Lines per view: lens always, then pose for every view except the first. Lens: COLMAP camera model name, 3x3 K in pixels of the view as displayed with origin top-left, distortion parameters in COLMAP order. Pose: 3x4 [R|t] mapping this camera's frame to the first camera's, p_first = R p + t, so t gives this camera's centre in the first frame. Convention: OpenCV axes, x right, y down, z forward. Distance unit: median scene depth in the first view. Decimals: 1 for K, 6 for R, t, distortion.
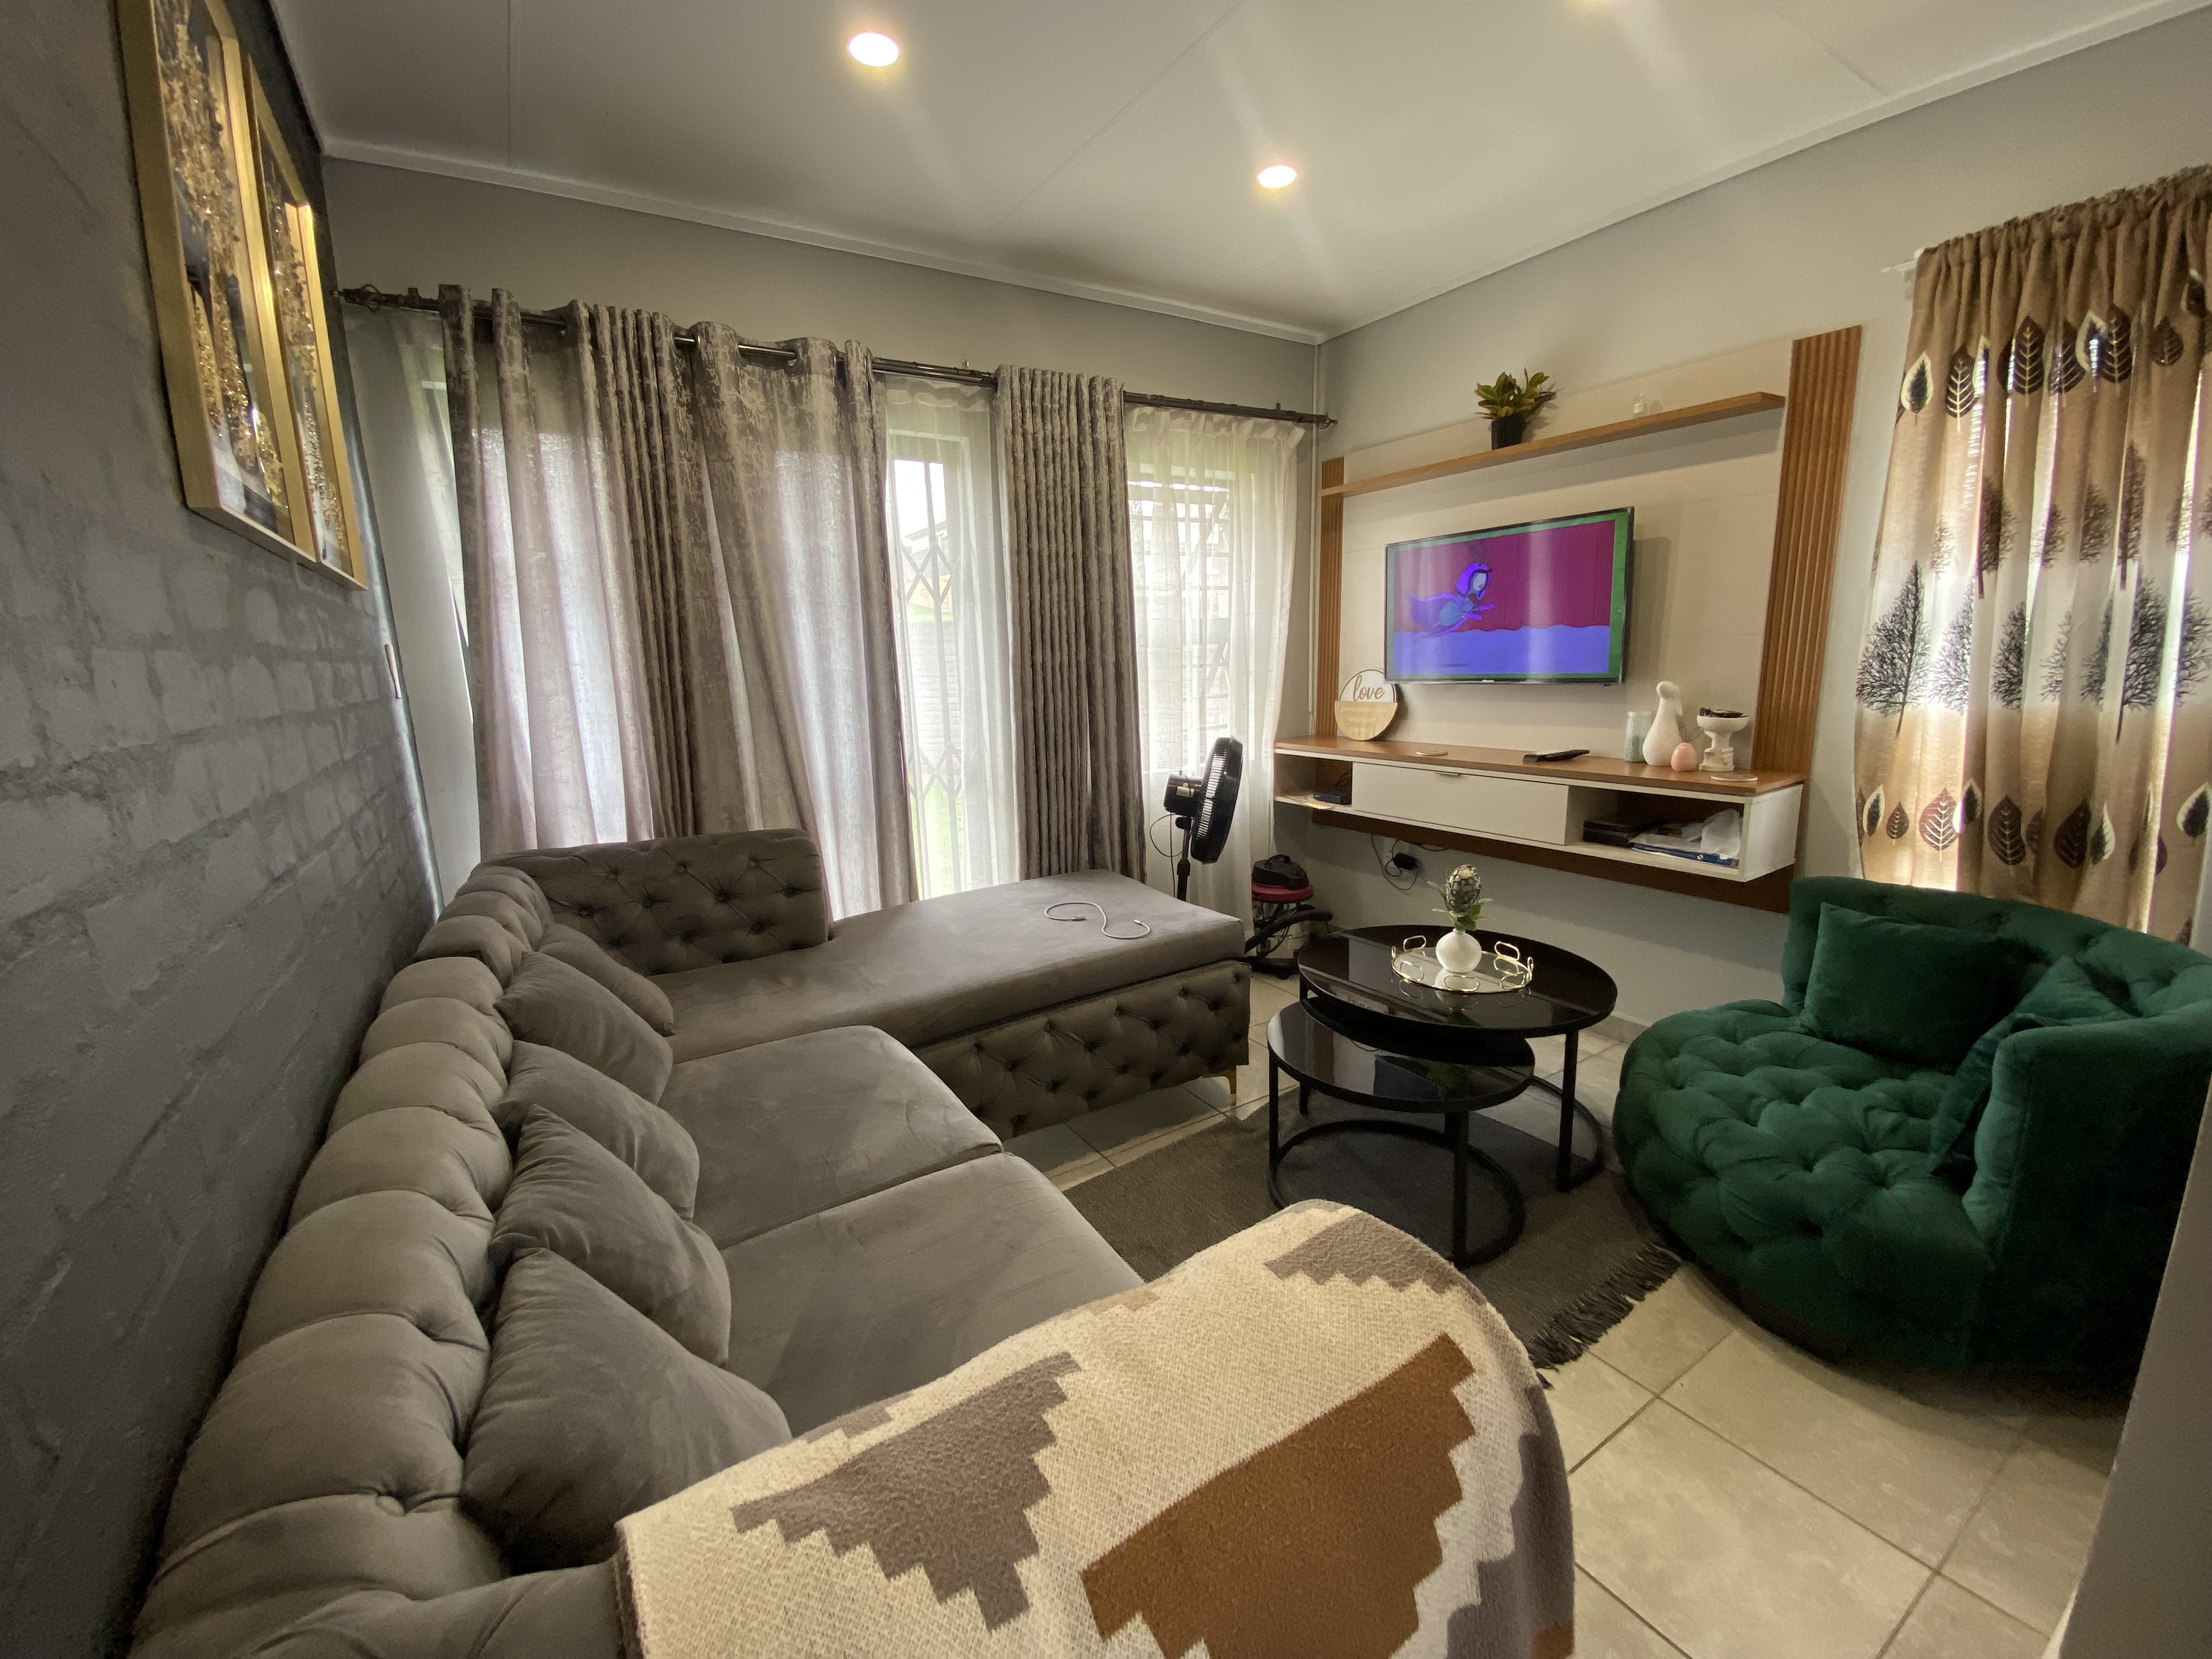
lens RADIAL K [[901.2, 0, 1106.0], [0, 901.2, 829.5], [0, 0, 1]] dist [0.000960, -0.008246]
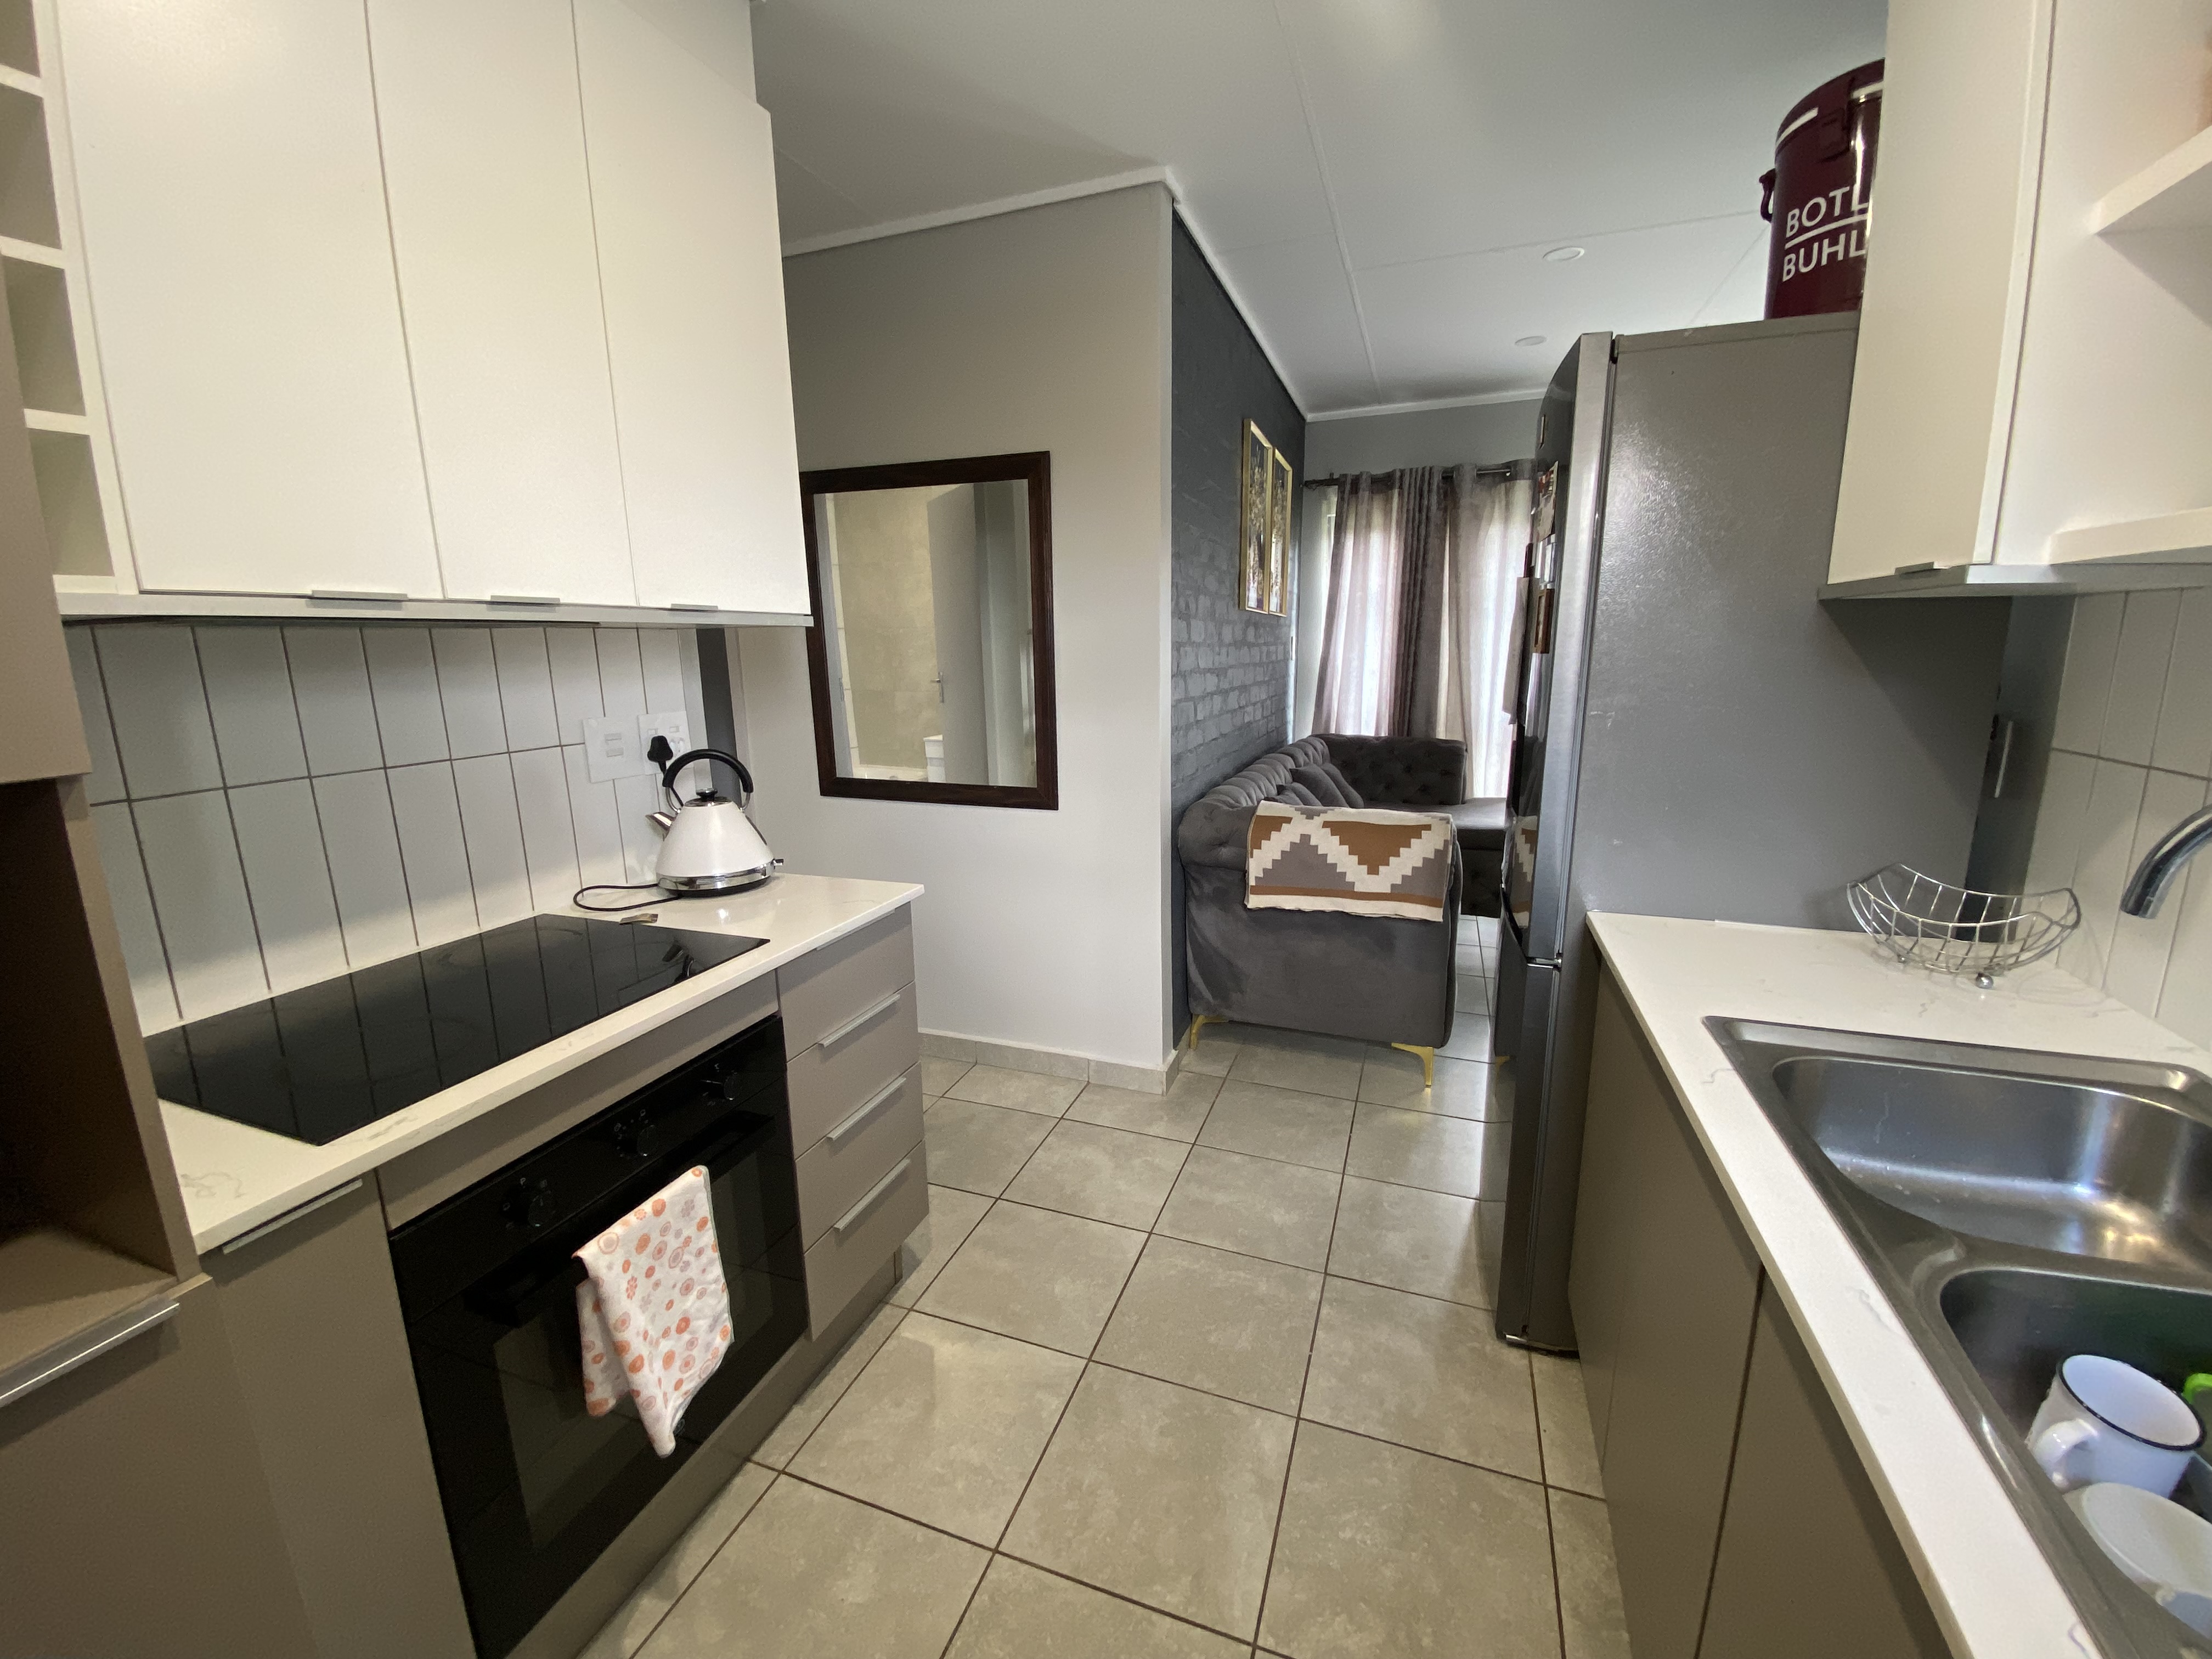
lens RADIAL K [[887.0, 0, 1100.7], [0, 887.0, 815.2], [0, 0, 1]] dist [0.028578, -0.031485]
pose [[0.605830, 0.166960, -0.777878, 0.629684], [-0.153911, 0.983857, 0.091301, 0.094944], [0.780564, 0.064411, 0.621748, -0.649028]]
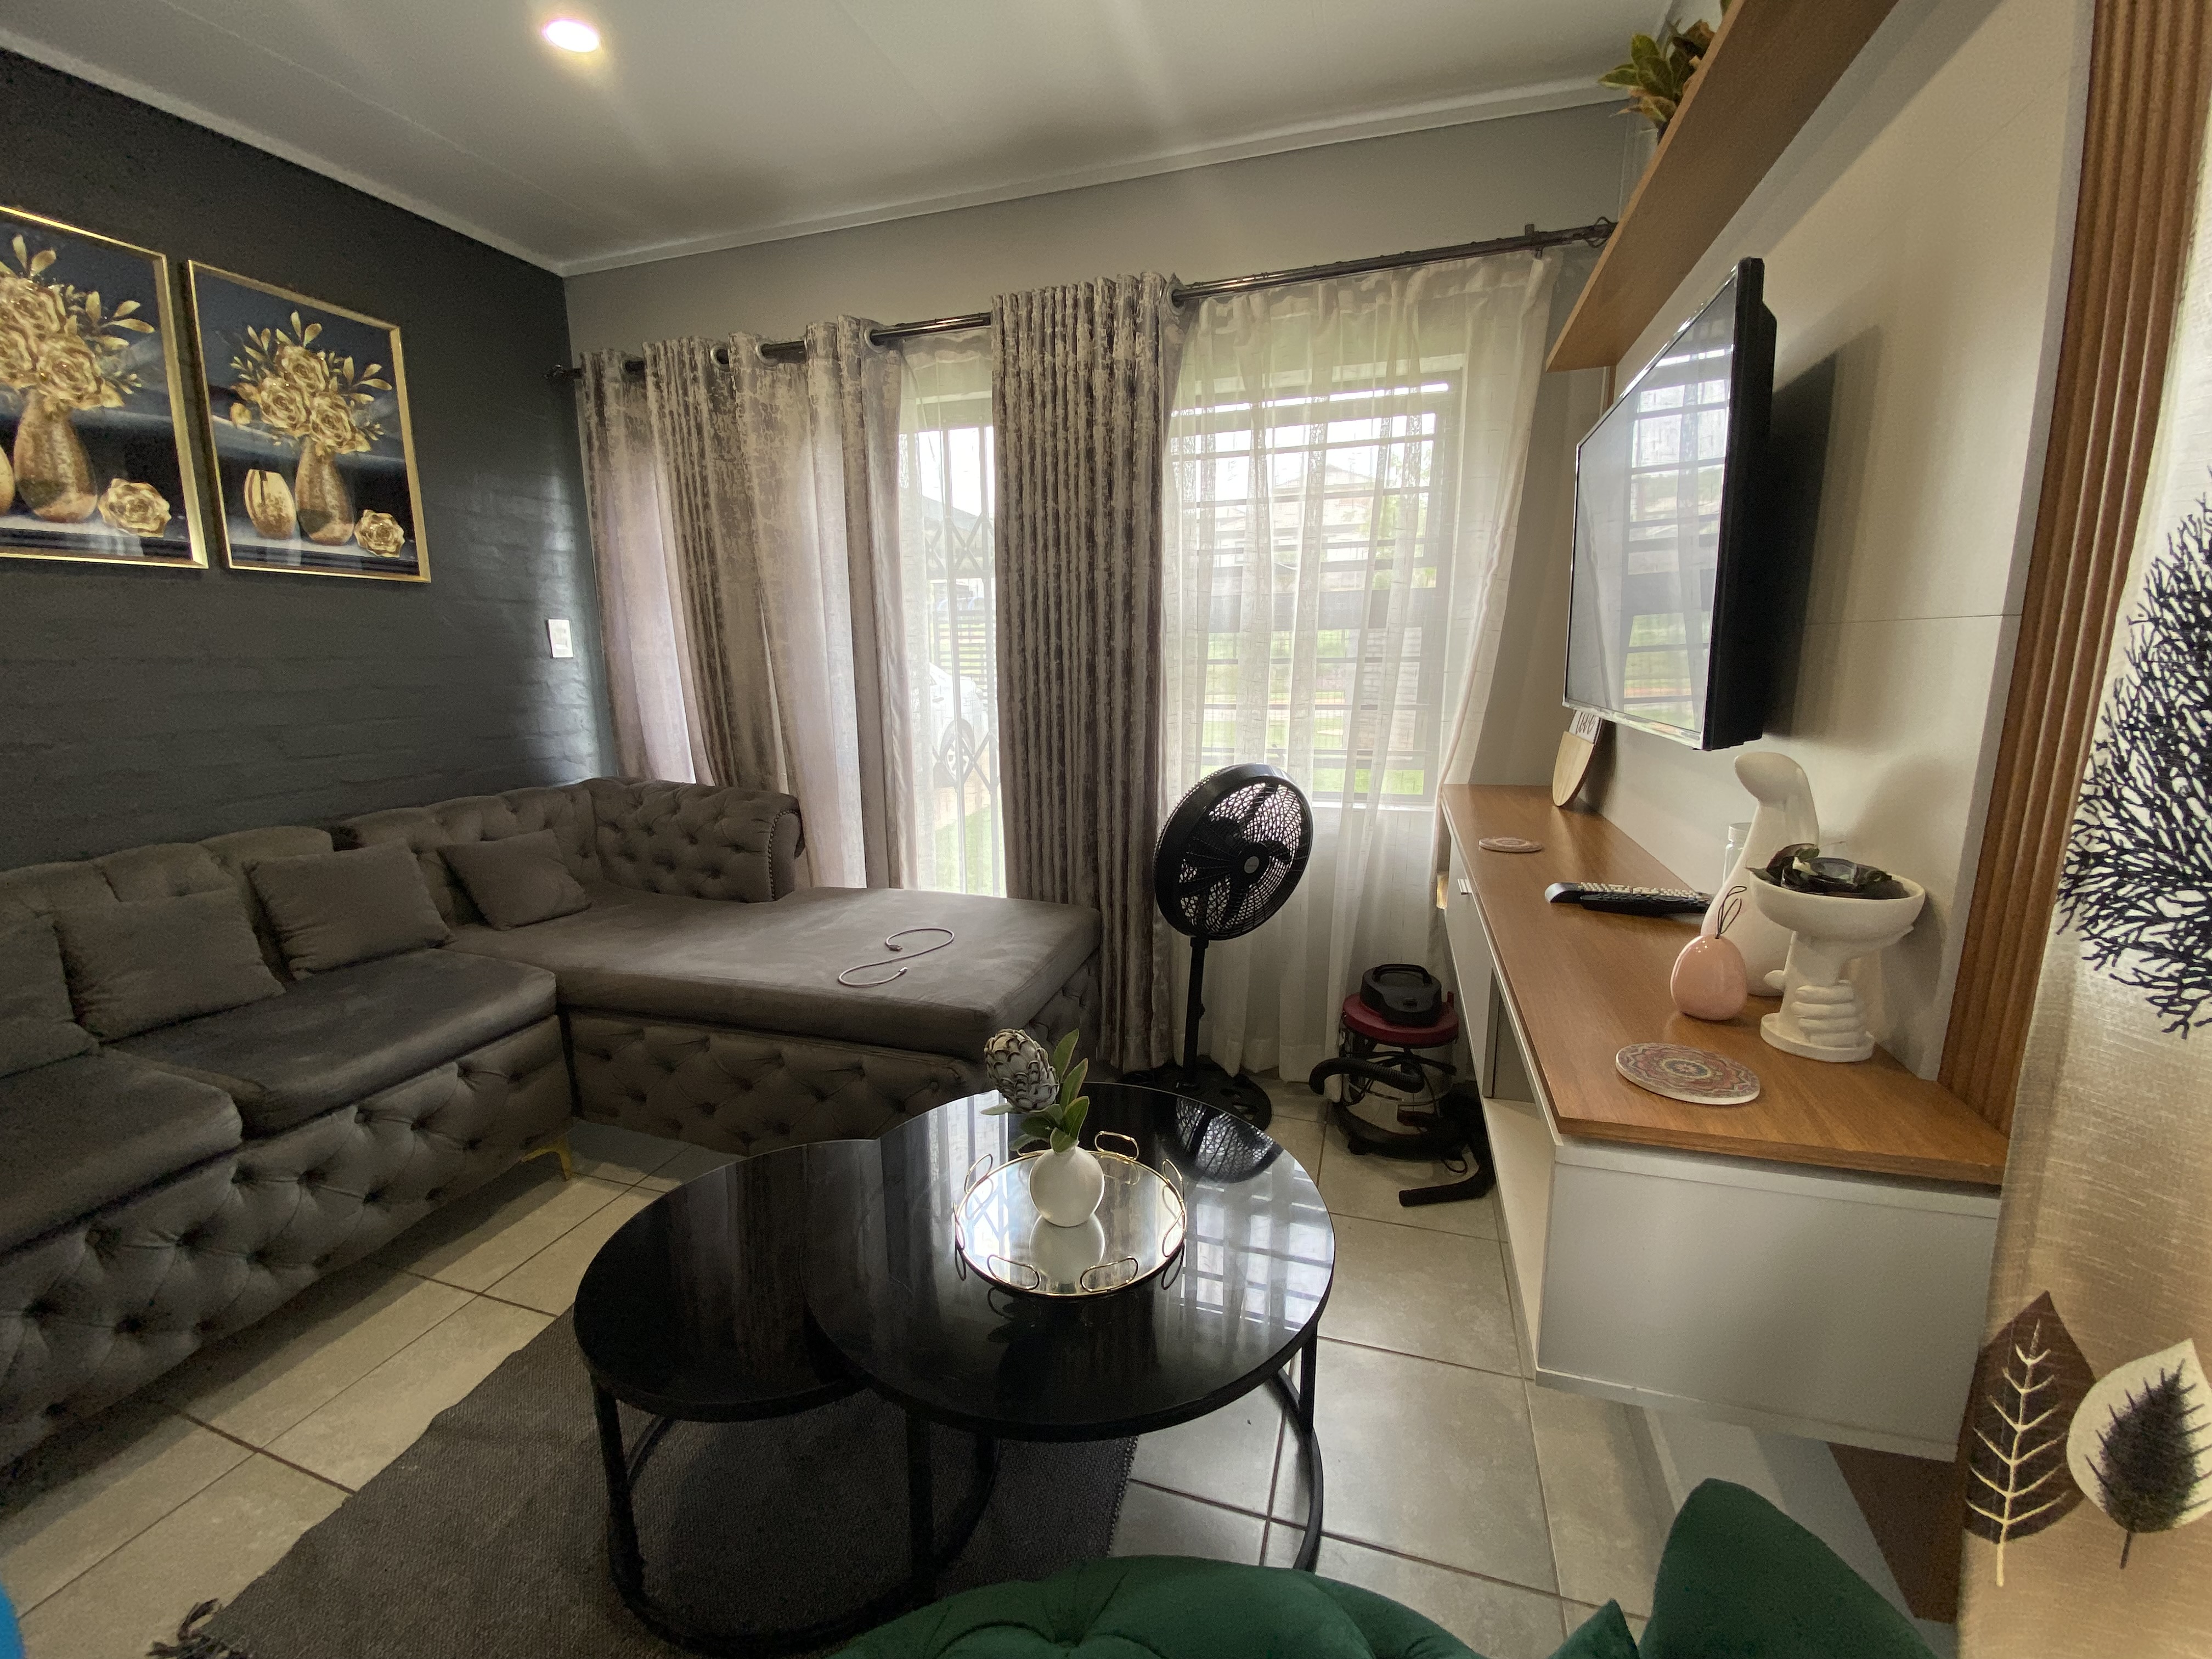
lens RADIAL K [[887.0, 0, 1100.7], [0, 887.0, 815.2], [0, 0, 1]] dist [0.028578, -0.031485]
pose [[0.642528, 0.167053, -0.747831, 0.729657], [-0.162761, 0.983430, 0.079839, -0.128514], [0.748777, 0.070419, 0.659070, 0.609688]]
